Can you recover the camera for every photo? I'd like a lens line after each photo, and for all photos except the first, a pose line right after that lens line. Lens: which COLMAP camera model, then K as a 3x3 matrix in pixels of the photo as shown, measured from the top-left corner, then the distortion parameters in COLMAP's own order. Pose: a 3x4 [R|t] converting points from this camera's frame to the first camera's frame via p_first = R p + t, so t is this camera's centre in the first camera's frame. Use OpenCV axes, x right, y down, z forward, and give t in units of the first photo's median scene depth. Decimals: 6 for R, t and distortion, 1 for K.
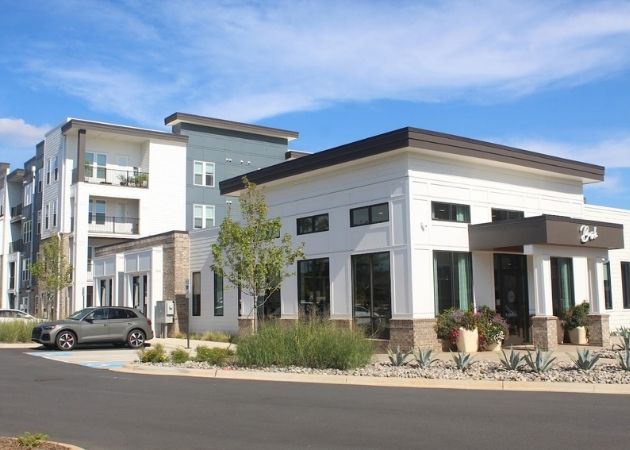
lens RADIAL K [[701.6, 0, 315.0], [0, 701.6, 225.0], [0, 0, 1]] dist [-0.084015, 0.011379]
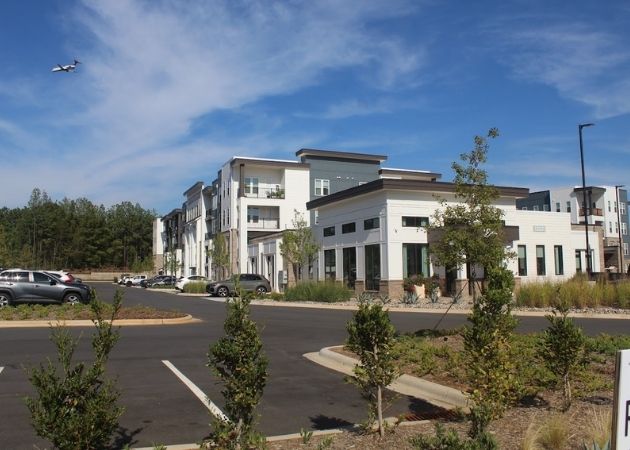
lens RADIAL K [[507.9, 0, 315.0], [0, 507.9, 225.0], [0, 0, 1]] dist [-0.166616, 0.113425]
pose [[0.978250, -0.017351, -0.206704, 0.067972], [0.020981, 0.999661, 0.015386, -0.011469], [0.206367, -0.019388, 0.978283, -0.109318]]
